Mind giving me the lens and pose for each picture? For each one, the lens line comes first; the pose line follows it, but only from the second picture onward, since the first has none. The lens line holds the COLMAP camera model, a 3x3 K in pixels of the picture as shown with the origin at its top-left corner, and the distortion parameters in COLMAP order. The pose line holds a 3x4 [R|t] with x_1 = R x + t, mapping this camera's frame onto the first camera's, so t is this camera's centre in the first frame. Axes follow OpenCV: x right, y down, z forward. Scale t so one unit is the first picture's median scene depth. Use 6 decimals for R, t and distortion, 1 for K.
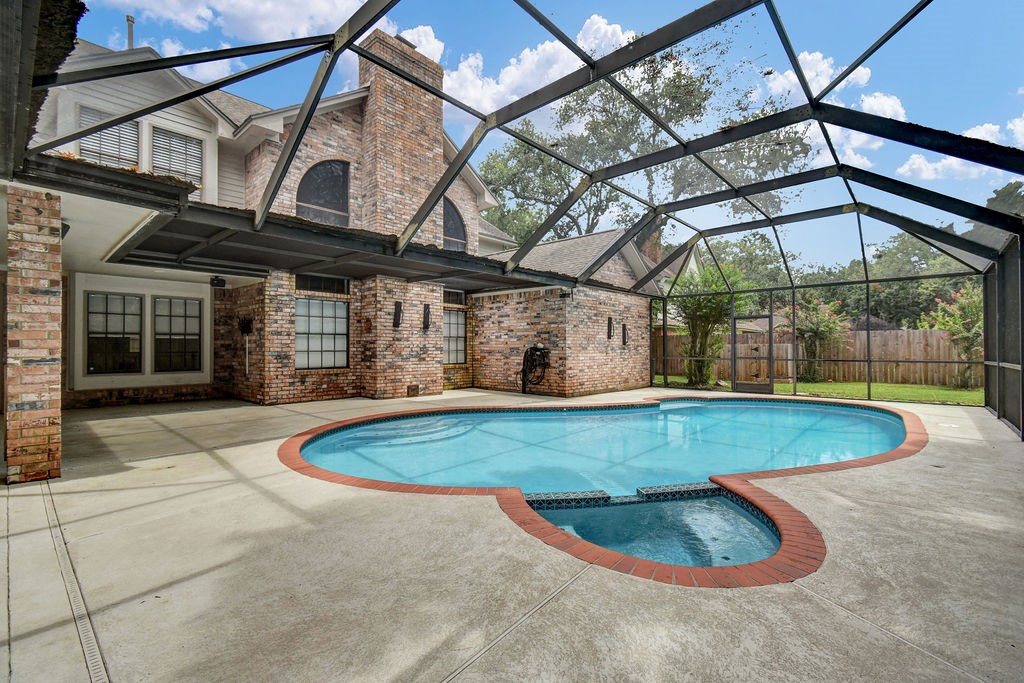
lens RADIAL K [[453.6, 0, 512.0], [0, 453.6, 341.5], [0, 0, 1]] dist [0.001548, 0.000036]
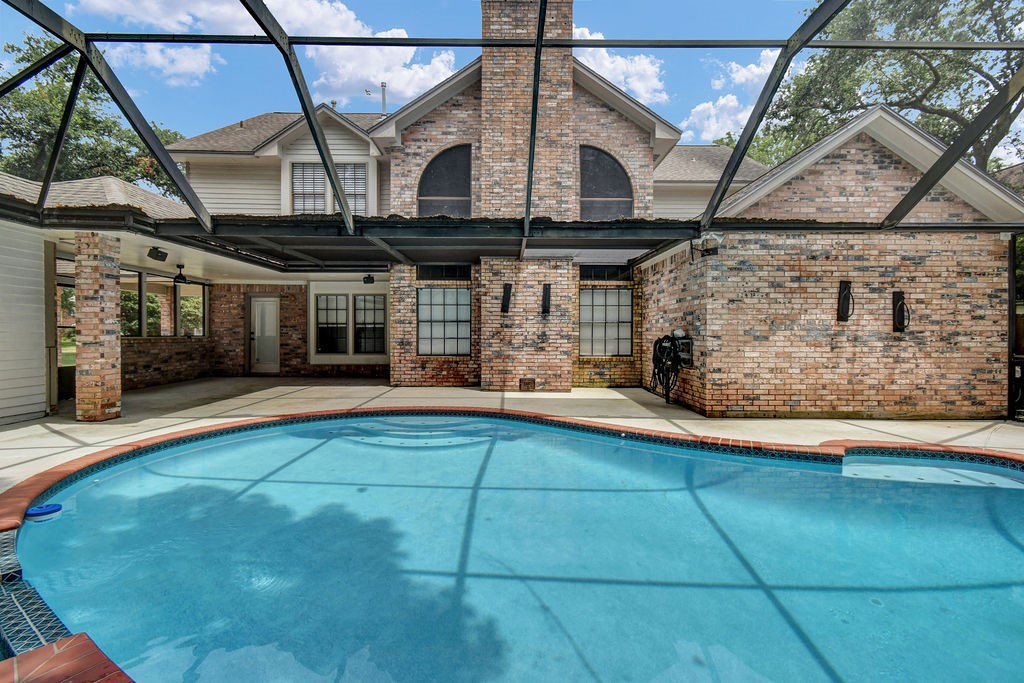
lens RADIAL K [[453.6, 0, 508.1], [0, 453.6, 335.6], [0, 0, 1]] dist [0.003786, 0.000399]
pose [[0.675357, 0.005426, -0.737471, 0.415763], [0.007068, 0.999879, 0.013829, 0.001851], [0.737457, -0.014552, 0.675238, 0.402835]]
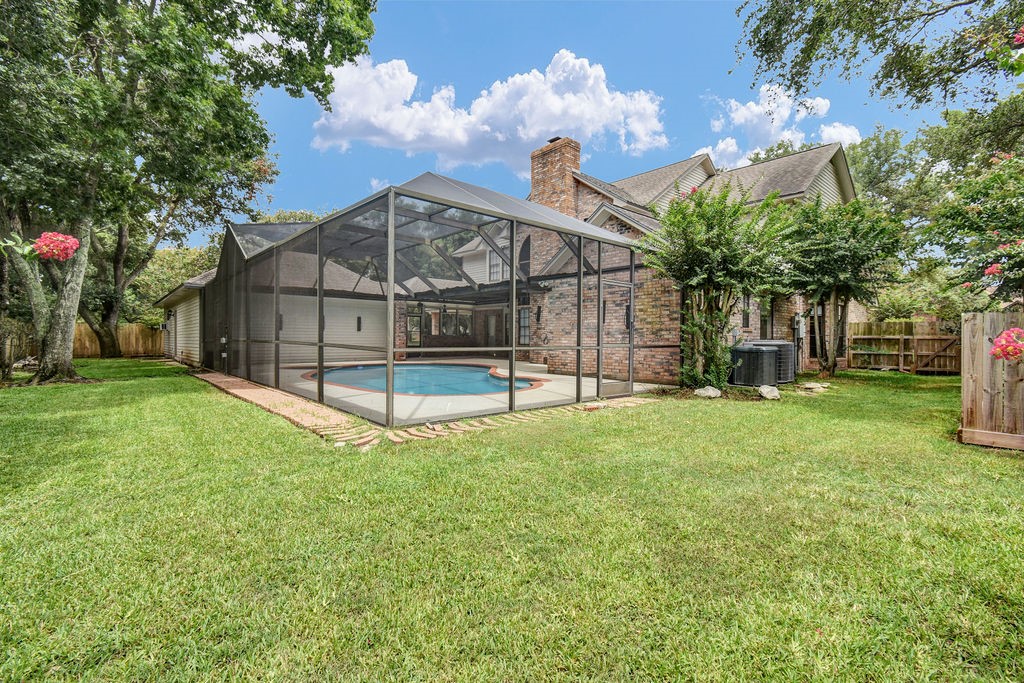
lens RADIAL K [[453.6, 0, 508.1], [0, 453.6, 335.6], [0, 0, 1]] dist [0.003786, 0.000399]
pose [[-0.134442, -0.002557, -0.990918, 1.454996], [0.007768, 0.999963, -0.003634, 0.027702], [0.990891, -0.008186, -0.134417, 1.129005]]
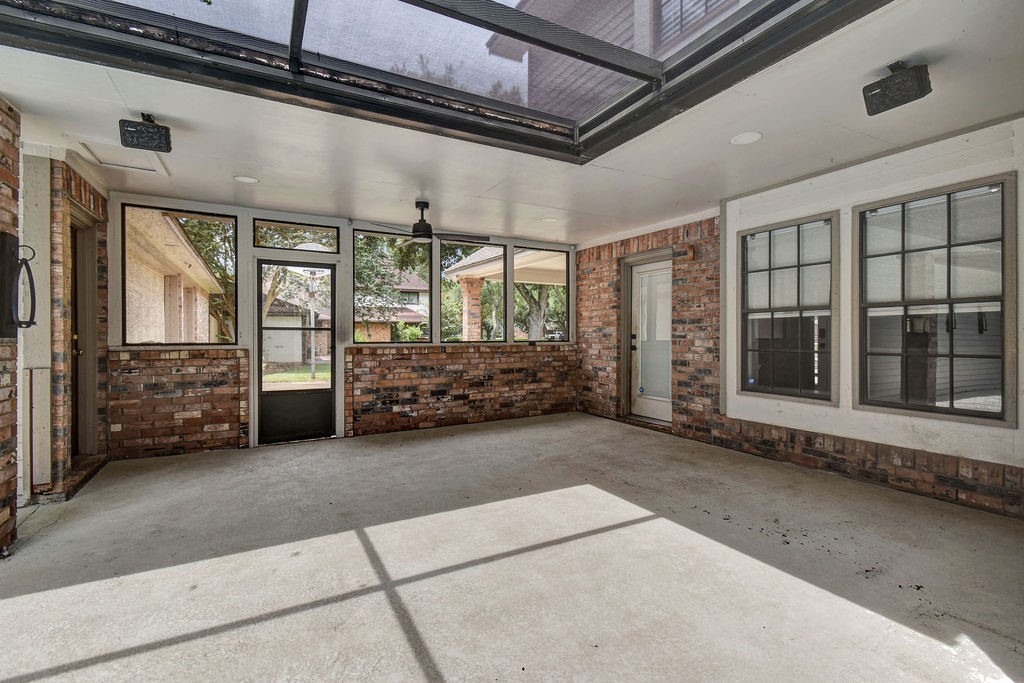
lens RADIAL K [[453.6, 0, 508.1], [0, 453.6, 335.6], [0, 0, 1]] dist [0.003786, 0.000399]
pose [[-0.364496, 0.004784, -0.931193, -0.287002], [0.015534, 0.999879, -0.000943, 0.004119], [0.931075, -0.014809, -0.364527, 0.774950]]
